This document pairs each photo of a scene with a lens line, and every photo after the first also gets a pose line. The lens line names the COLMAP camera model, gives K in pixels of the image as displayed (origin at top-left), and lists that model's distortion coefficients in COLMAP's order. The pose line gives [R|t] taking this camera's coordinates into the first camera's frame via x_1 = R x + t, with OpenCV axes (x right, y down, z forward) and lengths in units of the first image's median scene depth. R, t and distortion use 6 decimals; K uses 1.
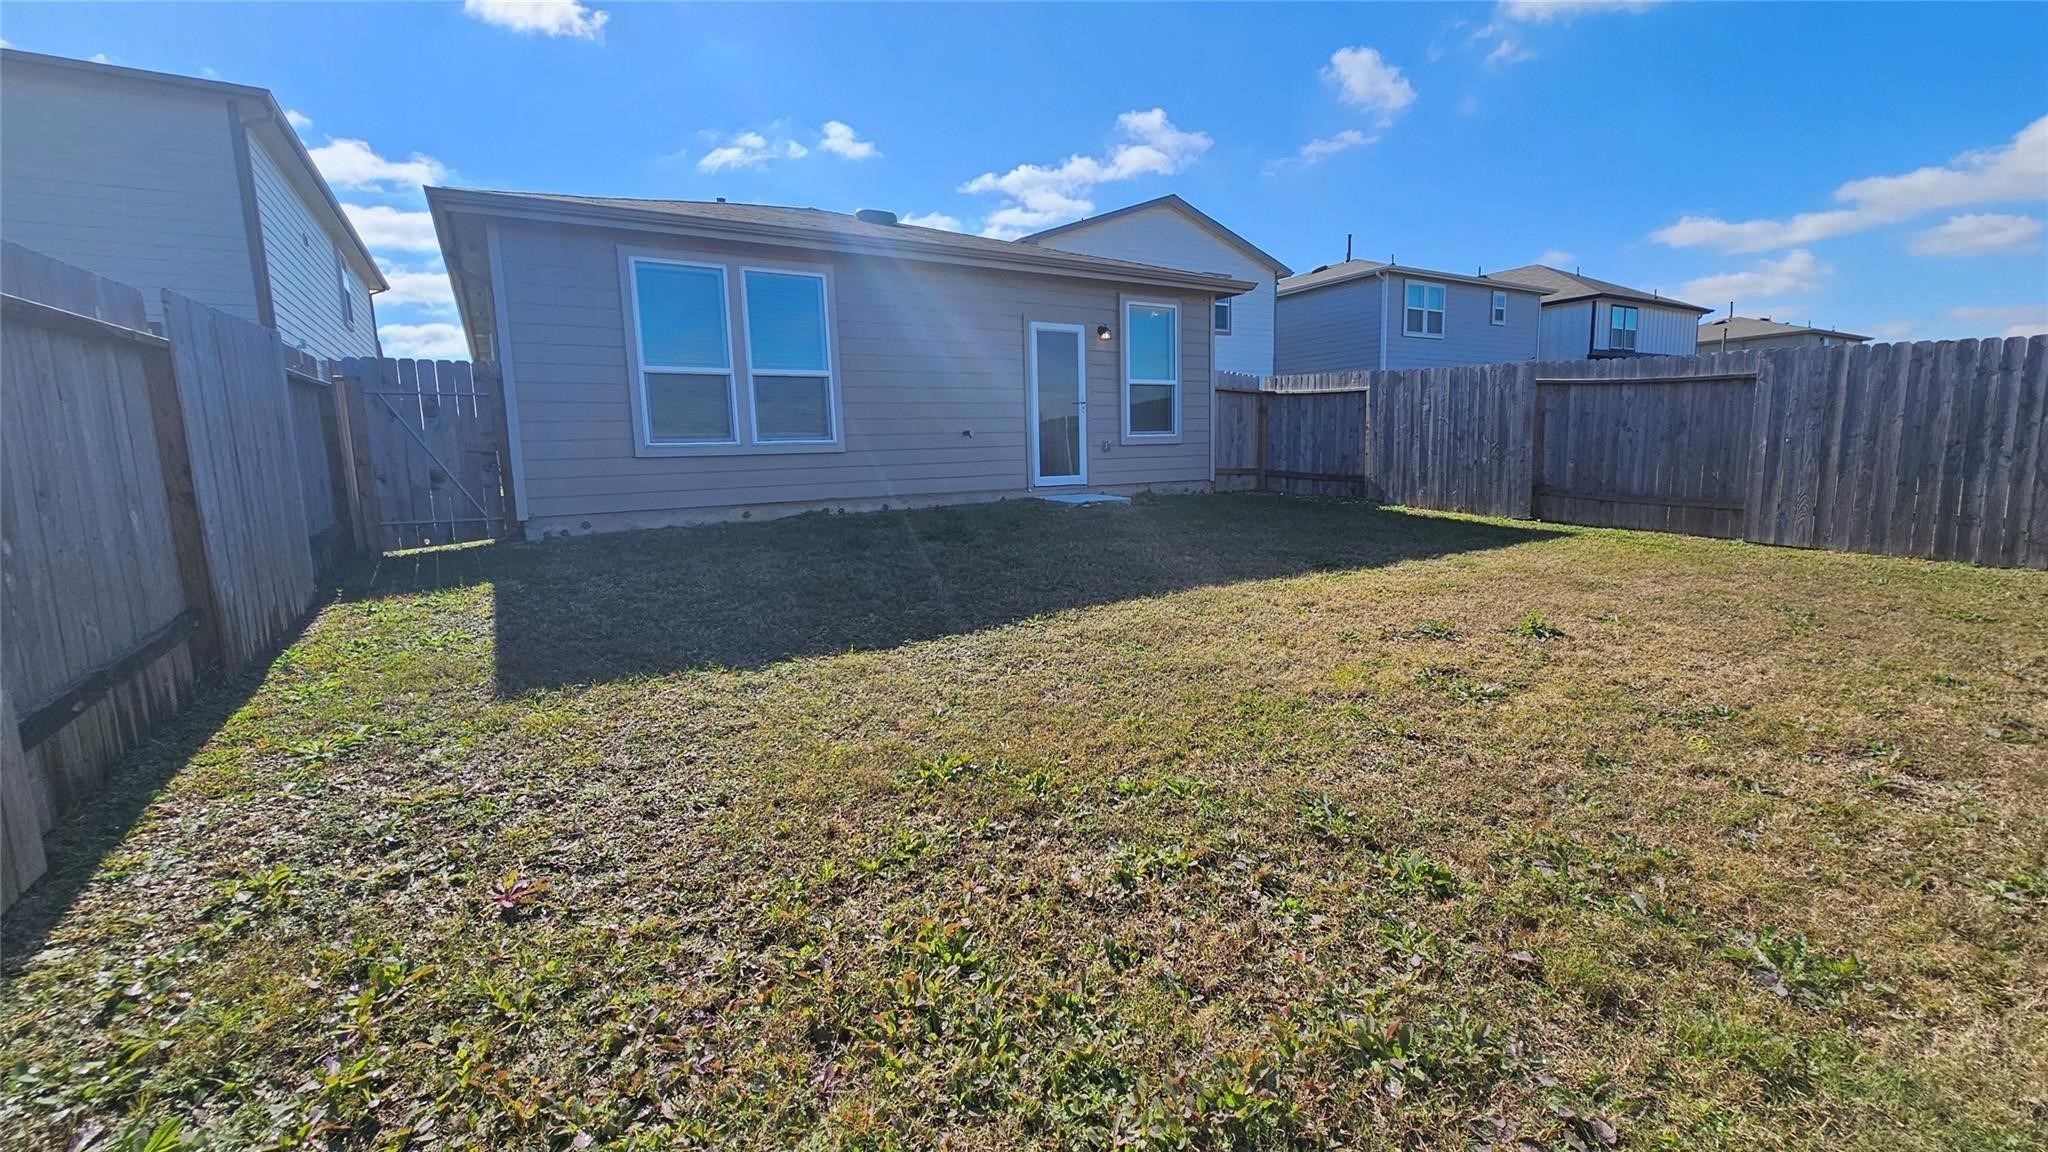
lens RADIAL K [[836.6, 0, 1024.0], [0, 836.6, 576.0], [0, 0, 1]] dist [0.000402, 0.000122]
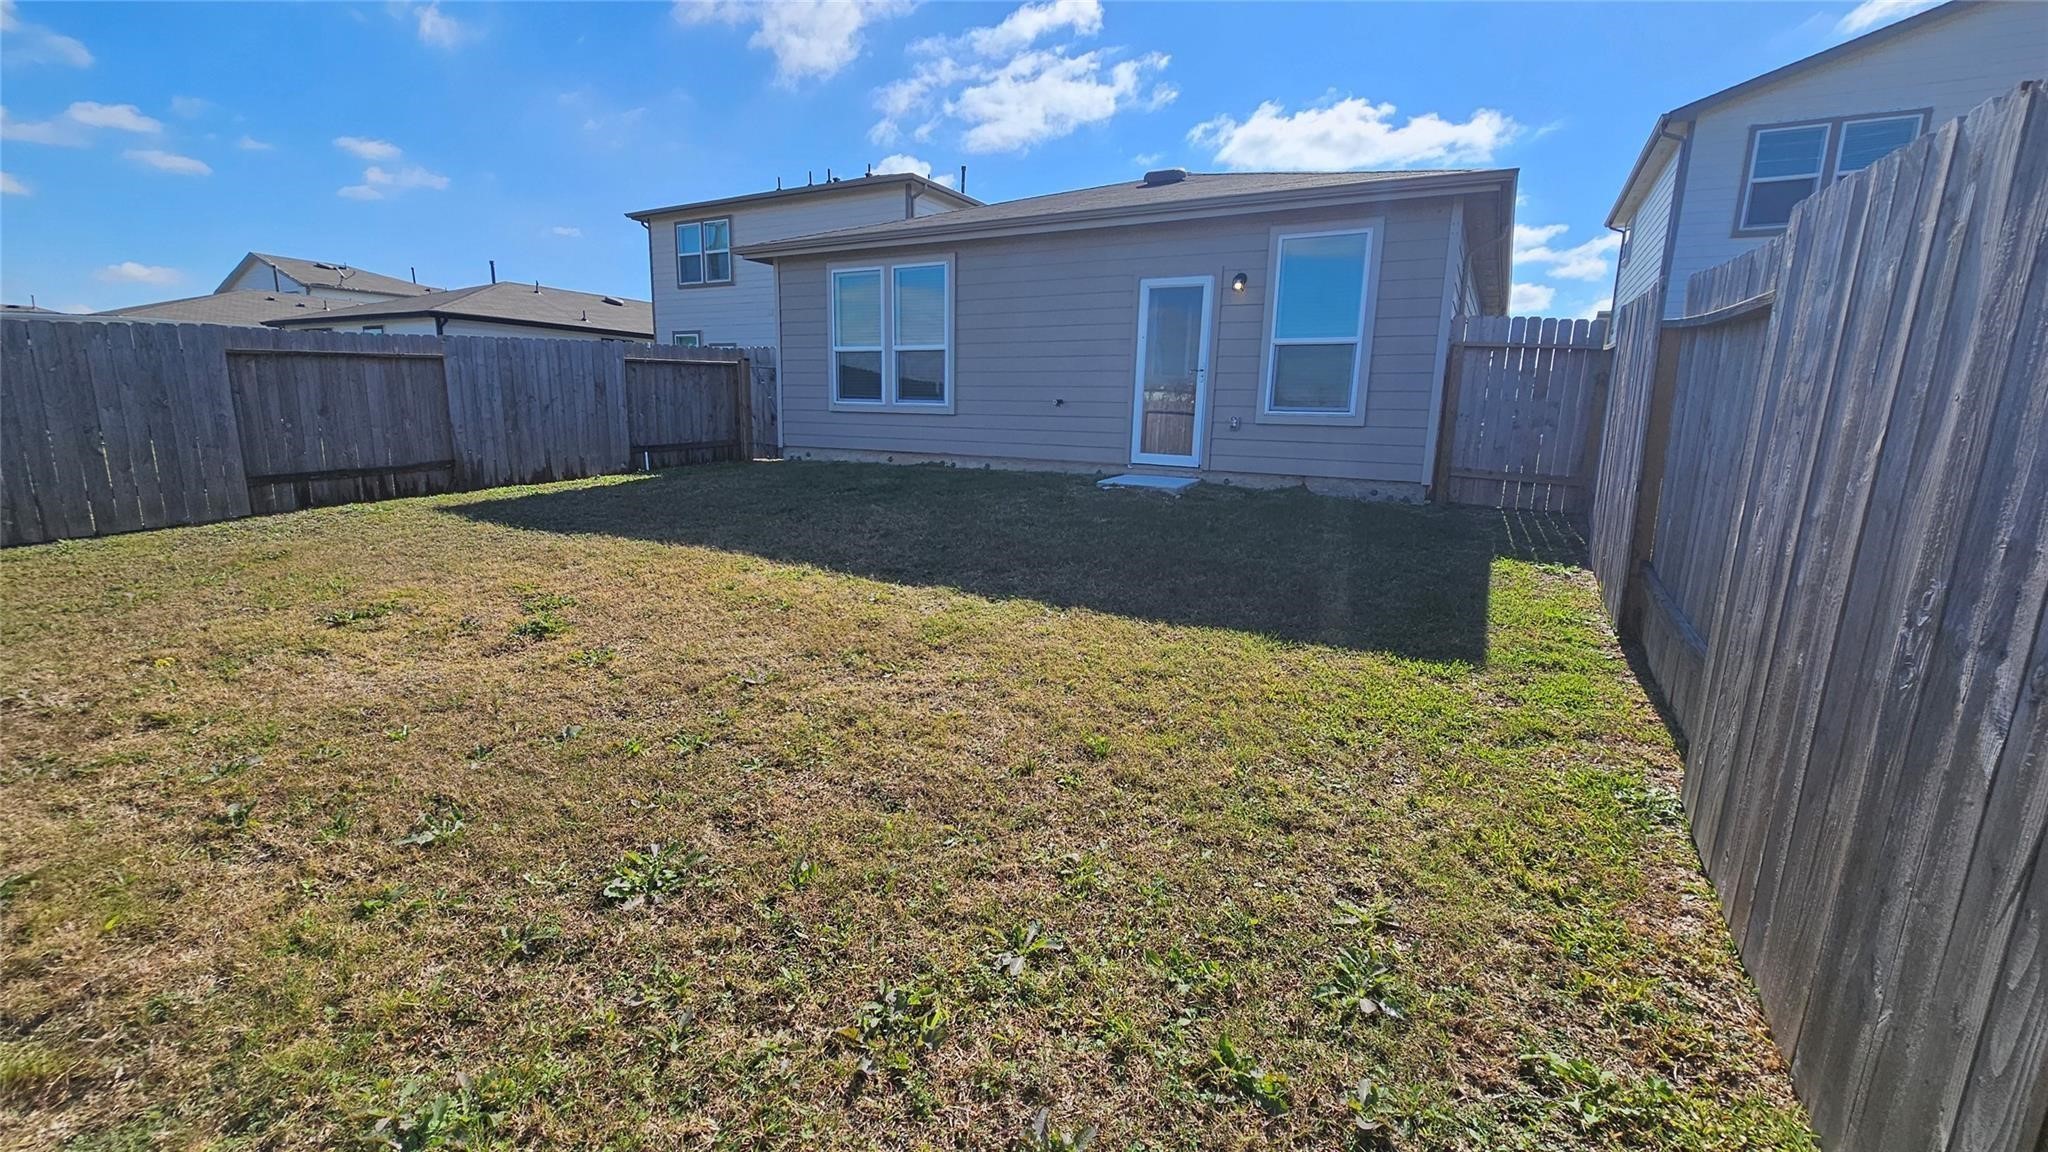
lens RADIAL K [[836.6, 0, 1024.0], [0, 836.6, 576.0], [0, 0, 1]] dist [0.000402, 0.000122]
pose [[0.471343, 0.202341, -0.858425, 0.787605], [-0.175533, 0.975376, 0.133527, -0.091033], [0.864305, 0.087745, 0.495254, 0.473808]]
